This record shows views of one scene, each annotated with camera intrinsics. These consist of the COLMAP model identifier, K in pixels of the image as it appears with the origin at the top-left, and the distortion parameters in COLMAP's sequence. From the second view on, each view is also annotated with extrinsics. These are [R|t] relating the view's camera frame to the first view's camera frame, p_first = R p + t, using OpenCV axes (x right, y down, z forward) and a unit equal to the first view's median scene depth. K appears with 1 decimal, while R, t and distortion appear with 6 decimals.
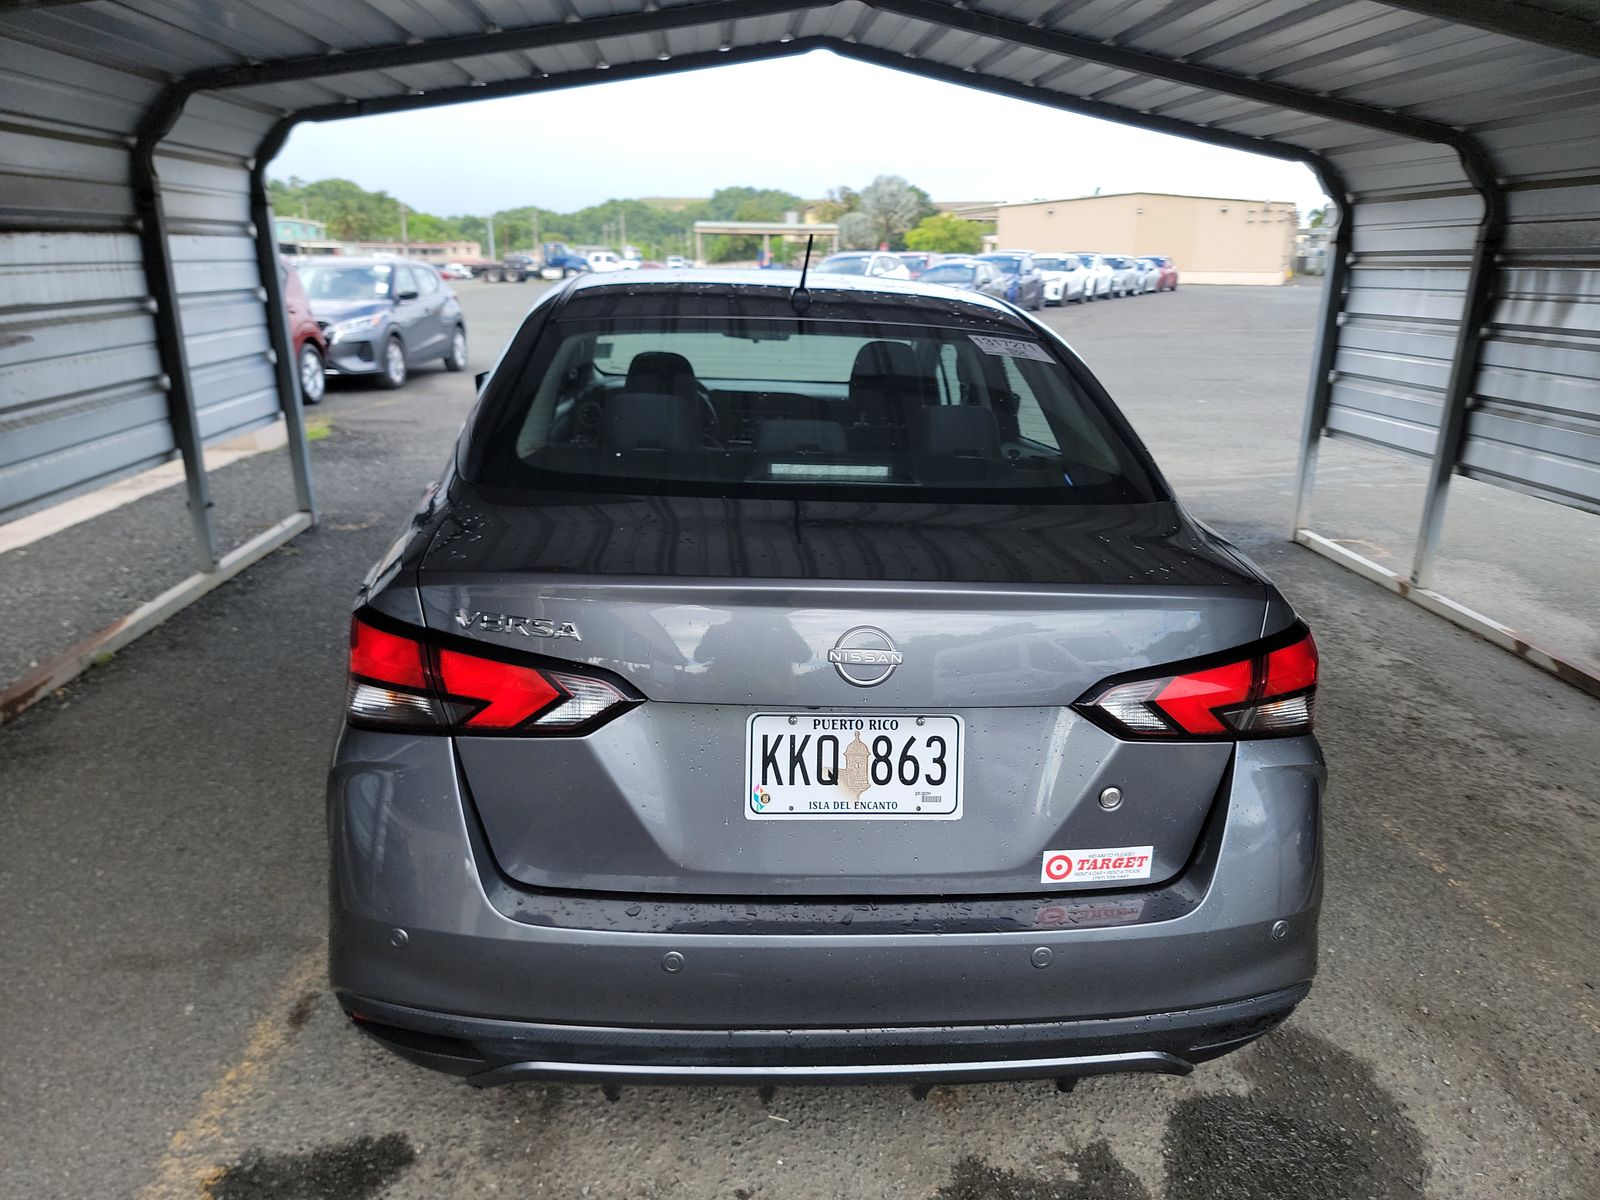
lens RADIAL K [[1115.2, 0, 797.8], [0, 1115.2, 614.5], [0, 0, 1]] dist [0.052477, -0.044868]
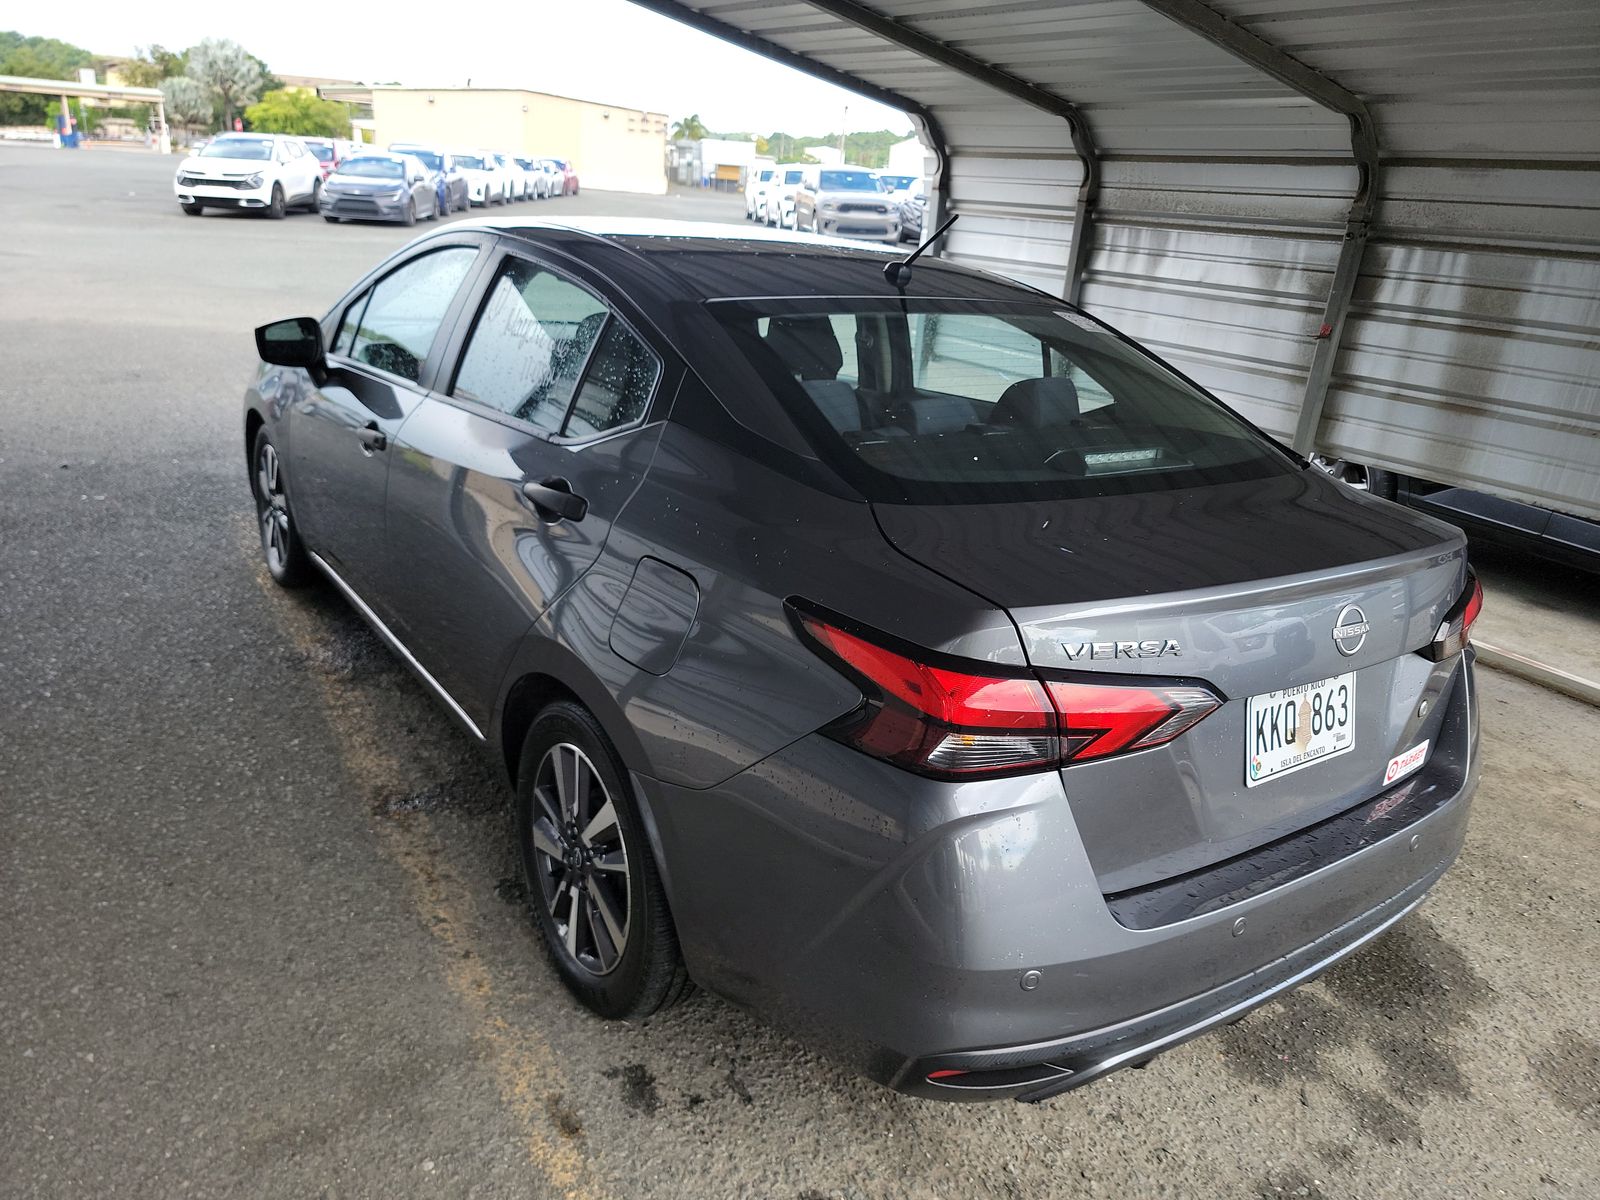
lens RADIAL K [[1115.2, 0, 804.3], [0, 1115.2, 604.9], [0, 0, 1]] dist [0.052477, -0.044868]
pose [[0.856644, -0.138593, 0.496943, -0.061531], [0.100238, 0.989597, 0.103197, -0.010176], [-0.506076, -0.038590, 0.861625, 0.016725]]
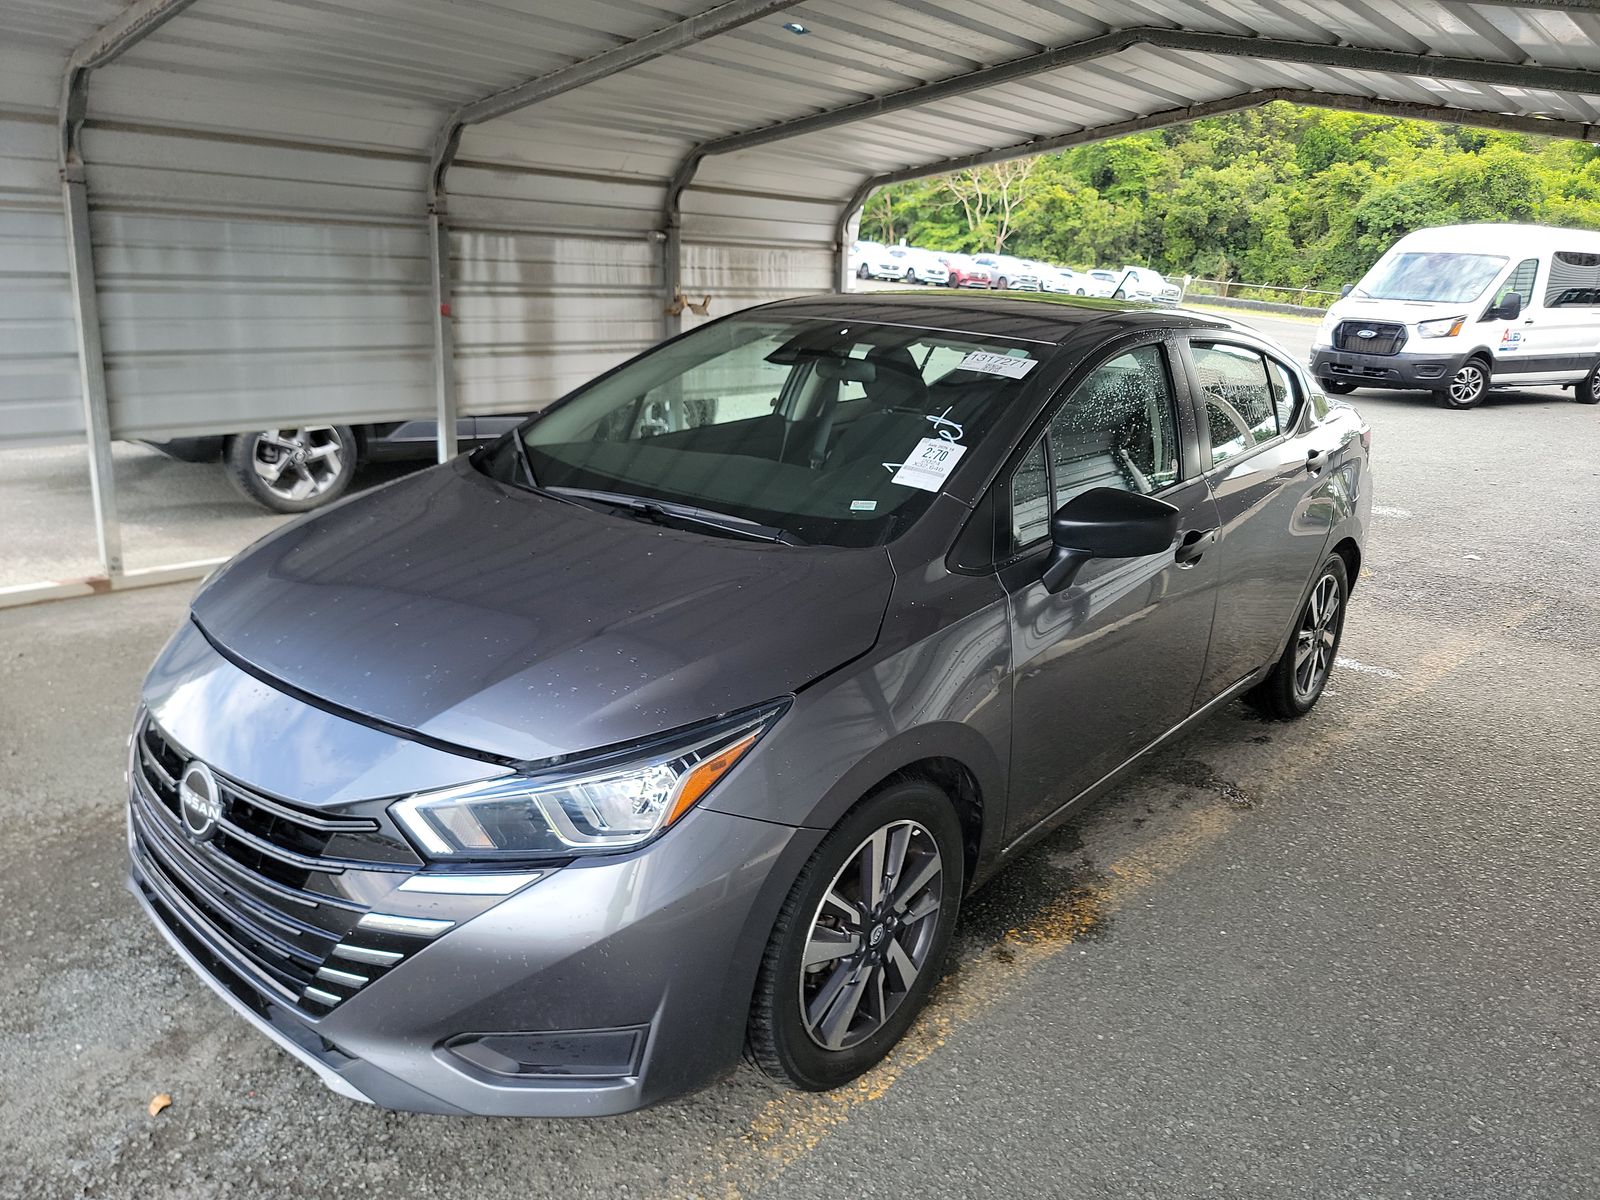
lens RADIAL K [[1115.2, 0, 790.7], [0, 1115.2, 587.7], [0, 0, 1]] dist [0.052477, -0.044868]
pose [[-0.708297, -0.258282, 0.656967, -0.087566], [0.143980, 0.858240, 0.492640, -0.079851], [-0.691075, 0.443525, -0.570701, 0.243587]]
